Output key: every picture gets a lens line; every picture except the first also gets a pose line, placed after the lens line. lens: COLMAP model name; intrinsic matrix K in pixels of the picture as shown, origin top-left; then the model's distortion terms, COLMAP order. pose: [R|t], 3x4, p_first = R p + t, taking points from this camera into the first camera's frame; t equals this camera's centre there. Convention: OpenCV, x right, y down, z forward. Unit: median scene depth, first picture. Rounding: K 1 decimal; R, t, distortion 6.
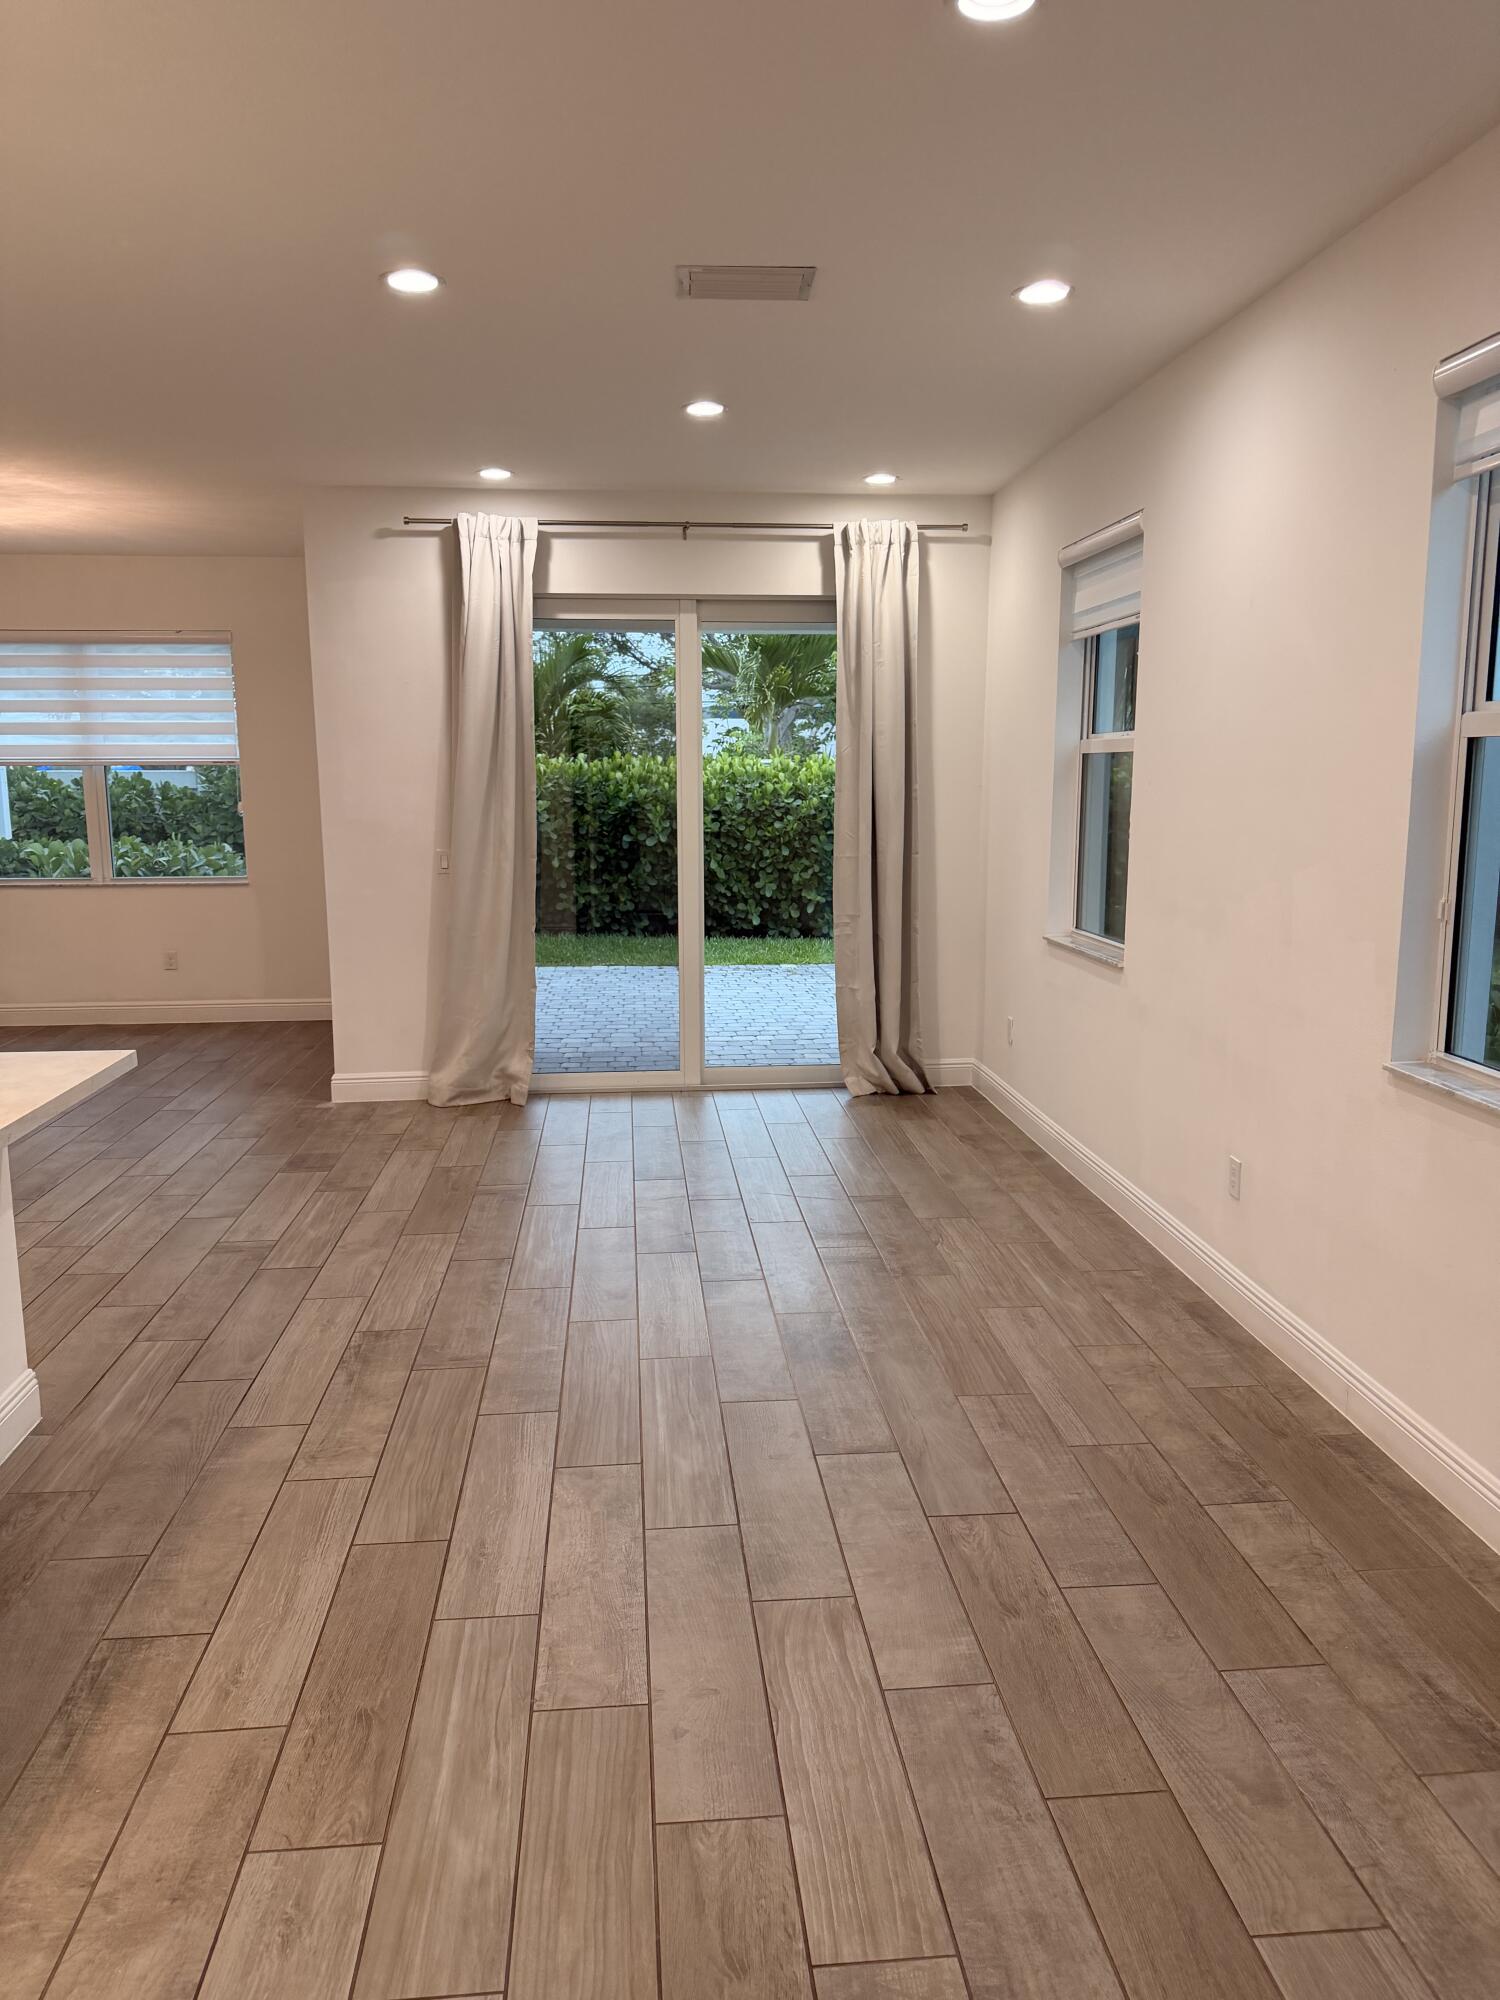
lens RADIAL K [[1420.0, 0, 750.0], [0, 1420.0, 1000.0], [0, 0, 1]] dist [0.064480, -0.090441]
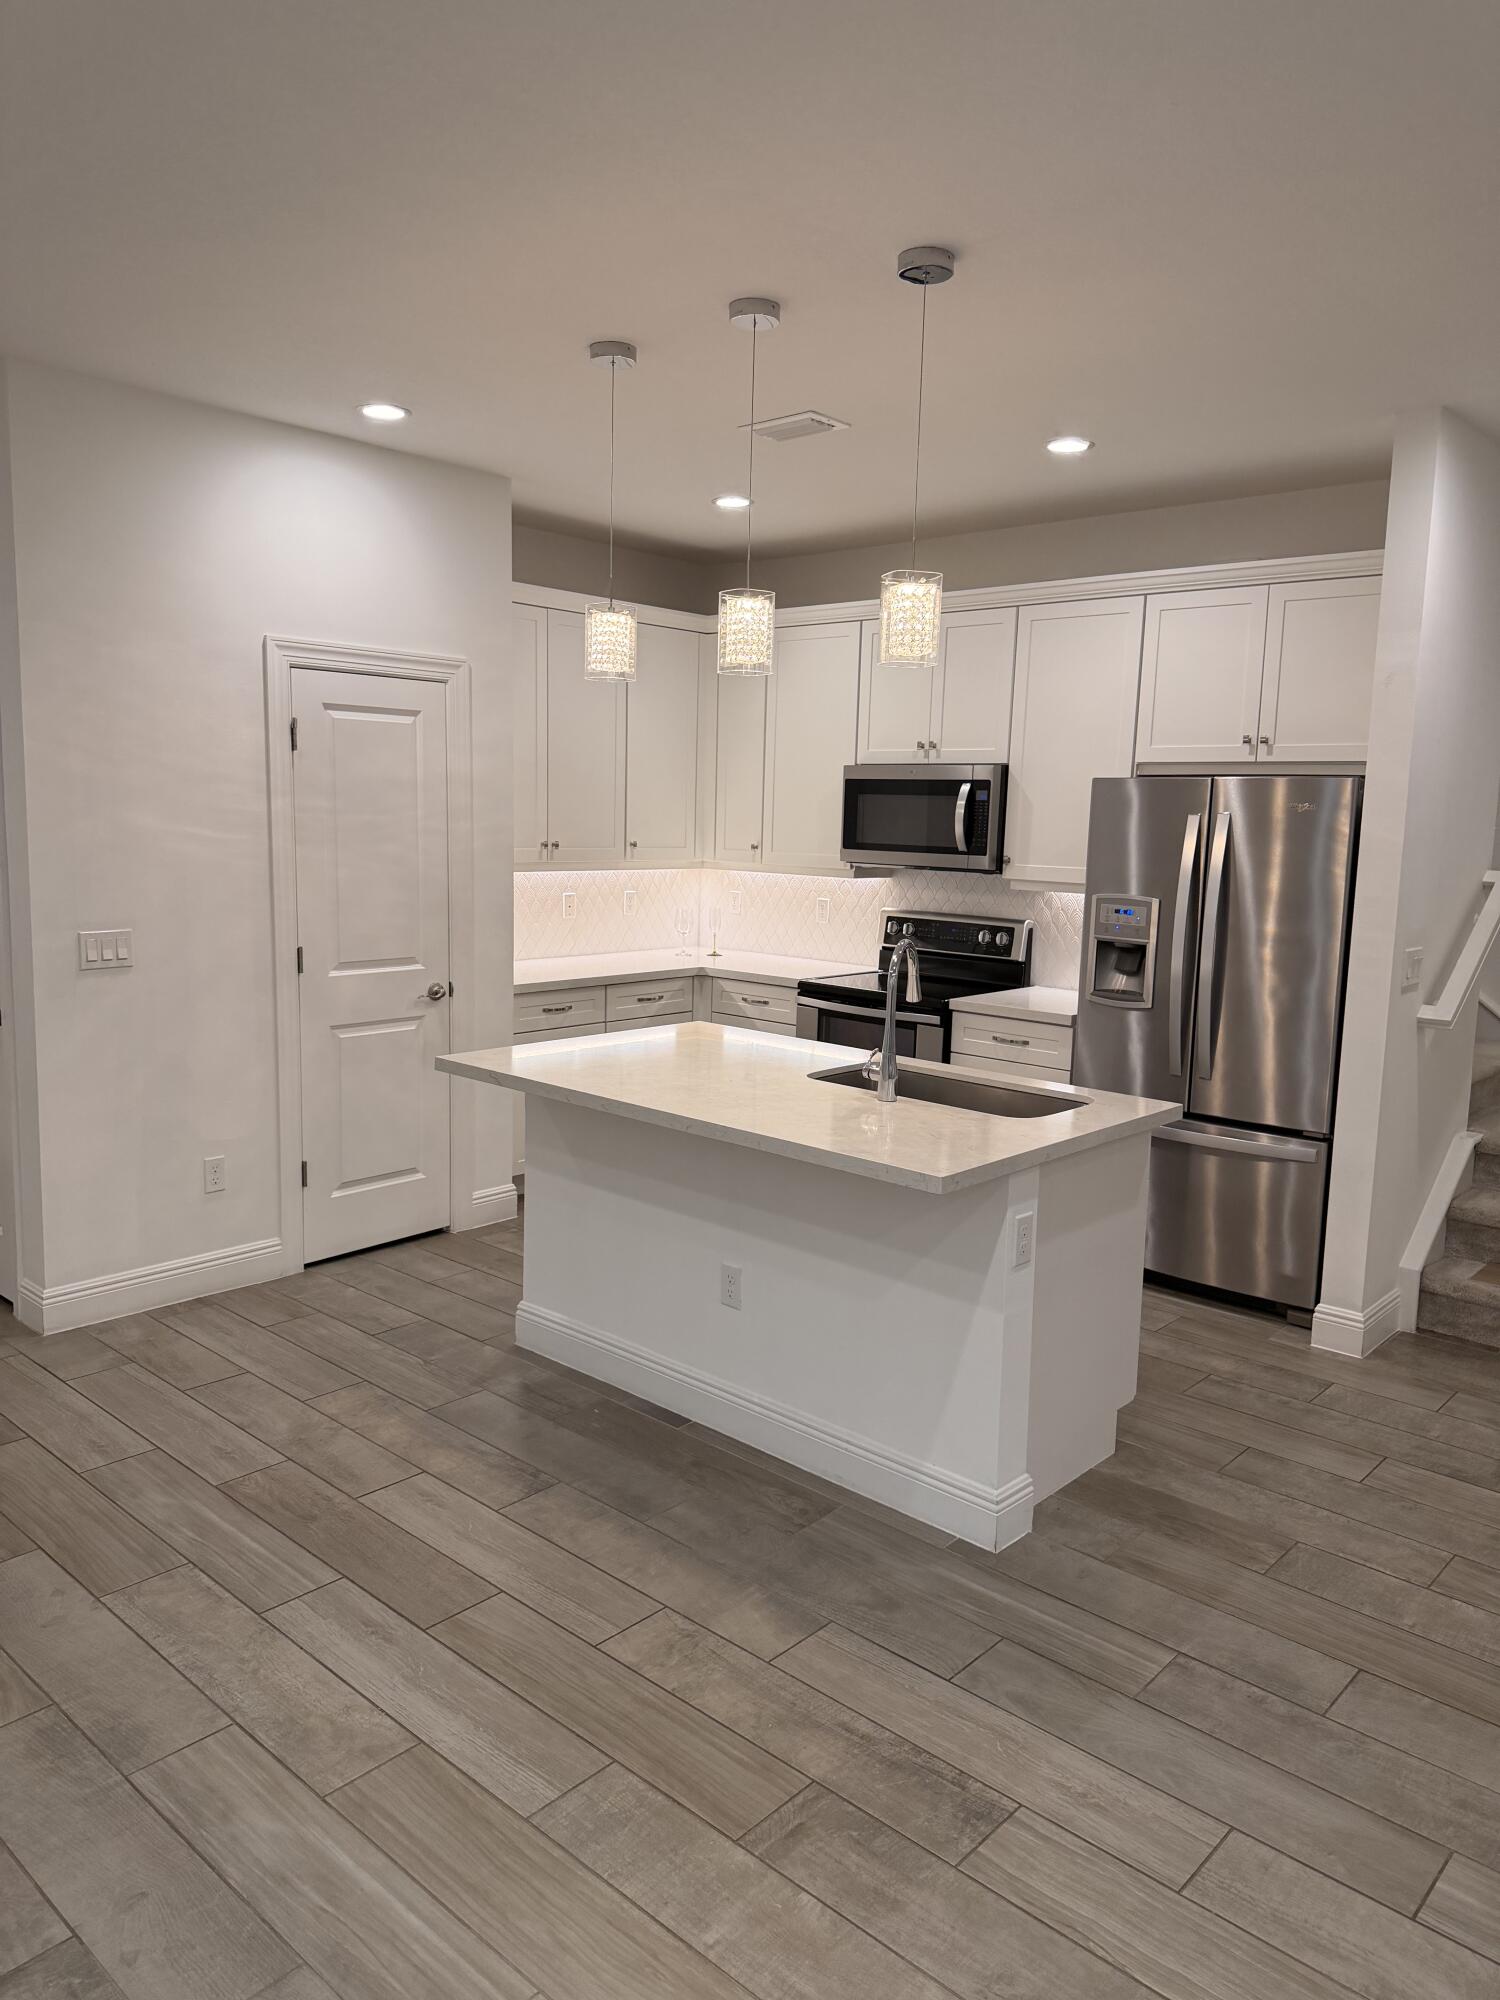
lens RADIAL K [[1420.0, 0, 750.0], [0, 1420.0, 1000.0], [0, 0, 1]] dist [0.064480, -0.090441]
pose [[-0.735846, 0.082437, -0.672113, 0.183057], [-0.132019, 0.956050, 0.261799, -0.234070], [0.664155, 0.281375, -0.692622, 1.275713]]
